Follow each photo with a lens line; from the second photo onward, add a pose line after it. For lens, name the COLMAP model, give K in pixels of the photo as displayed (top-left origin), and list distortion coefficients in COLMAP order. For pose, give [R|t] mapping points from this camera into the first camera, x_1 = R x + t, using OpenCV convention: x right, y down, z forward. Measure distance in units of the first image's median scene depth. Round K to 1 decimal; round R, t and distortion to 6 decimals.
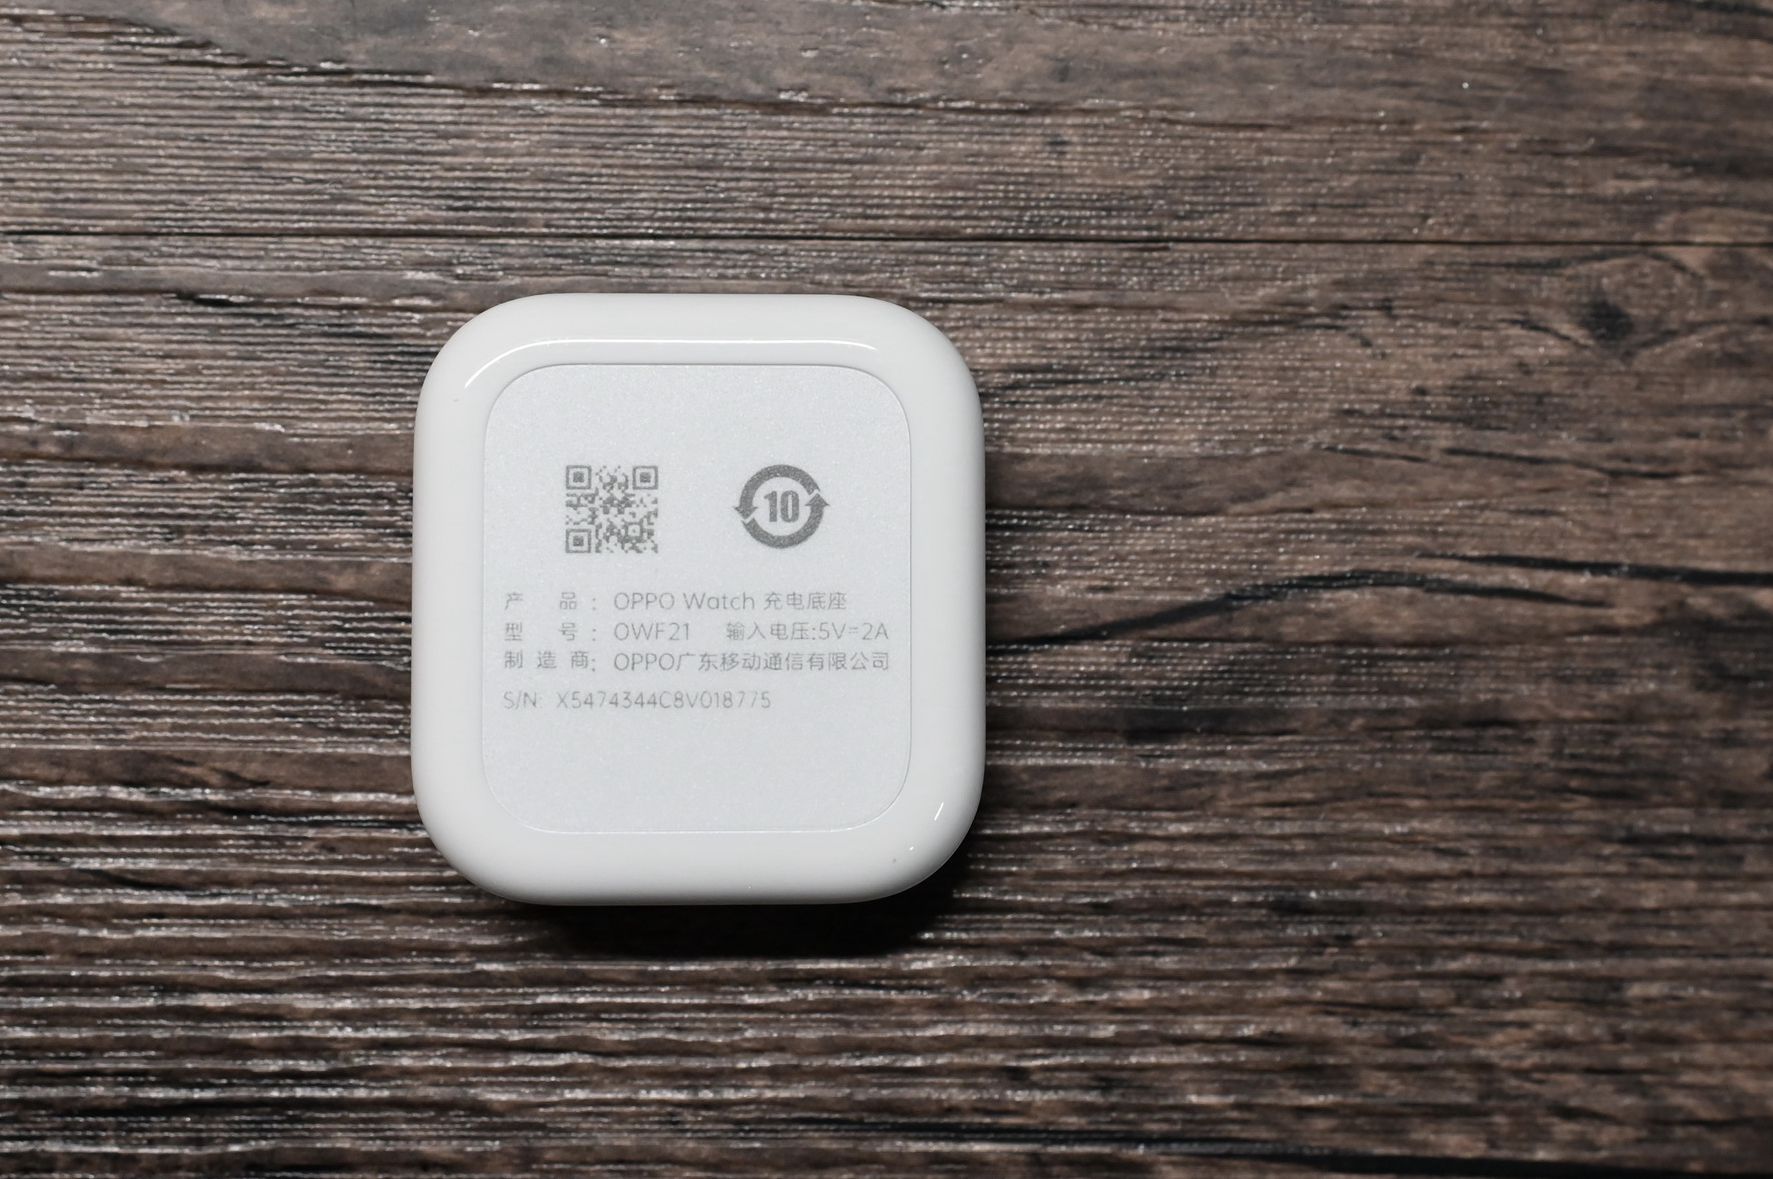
lens RADIAL K [[1680.2, 0, 886.5], [0, 1680.2, 589.5], [0, 0, 1]] dist [-0.001088, -0.003179]
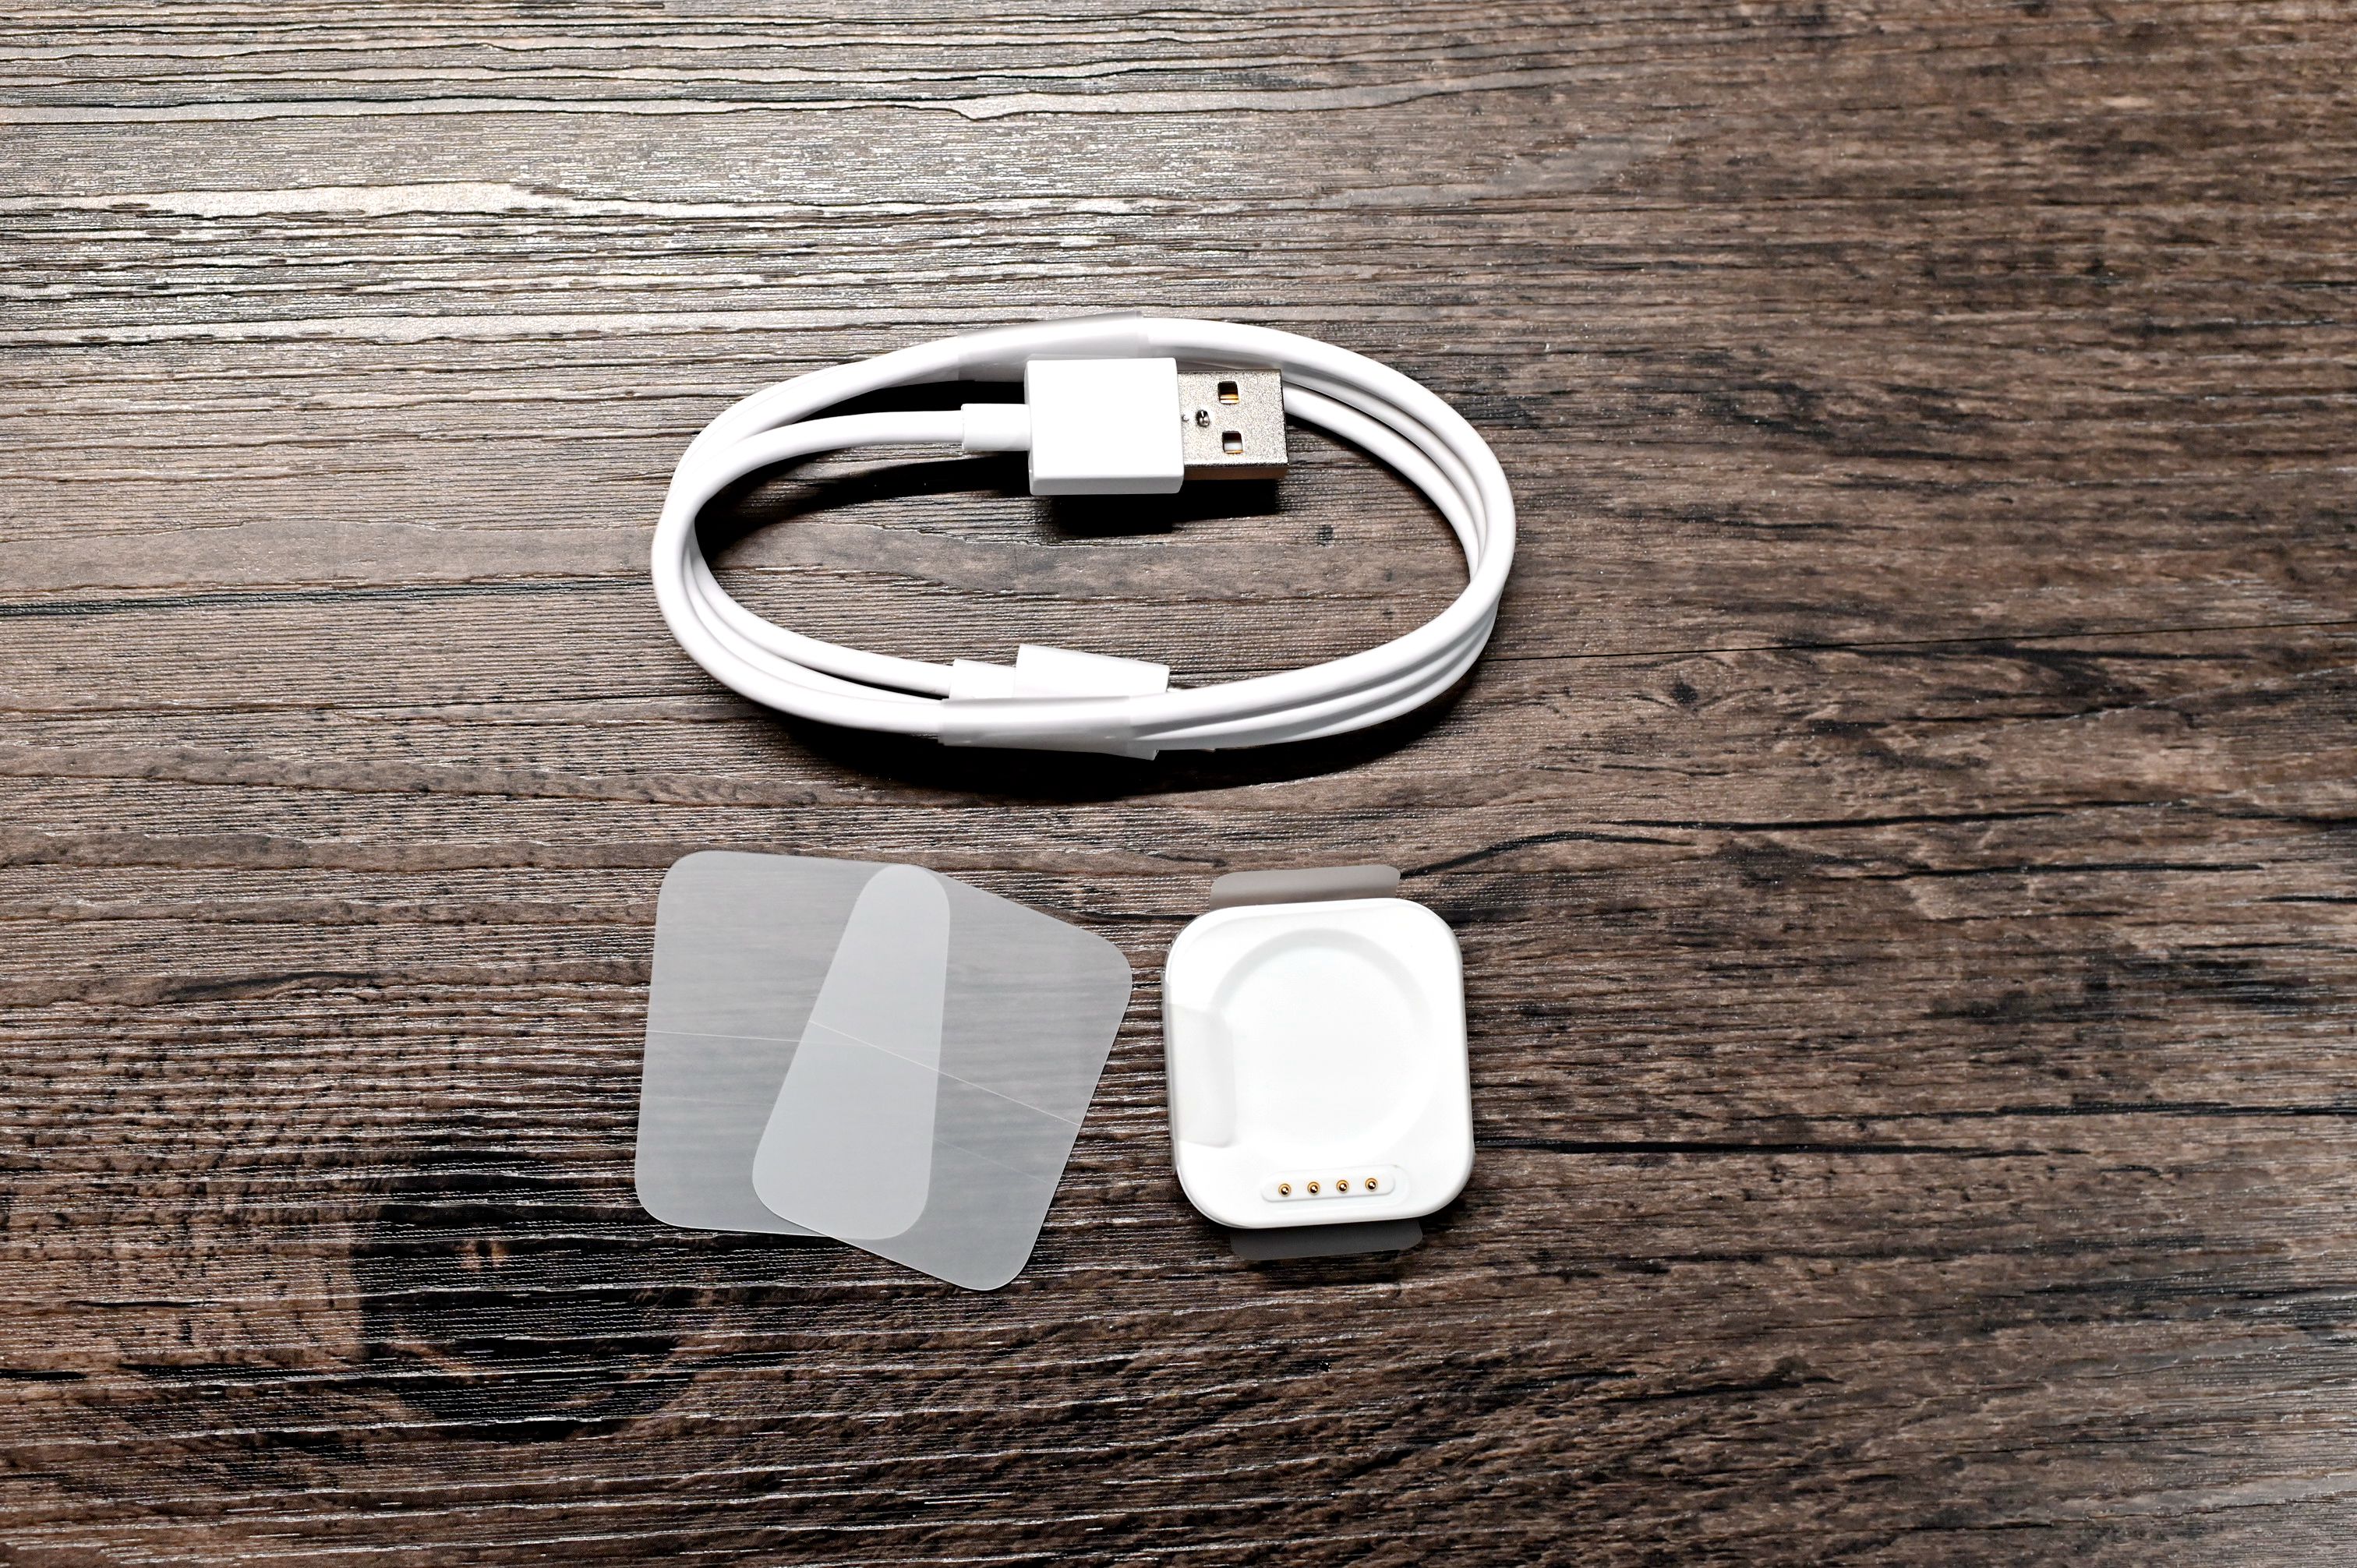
lens RADIAL K [[2473.0, 0, 1186.5], [0, 2473.0, 806.9], [0, 0, 1]] dist [0.009037, -0.018951]
pose [[0.998141, -0.046582, 0.039298, -0.242167], [0.048311, 0.997851, -0.044273, 0.063059], [-0.037151, 0.046089, 0.998246, -1.746401]]
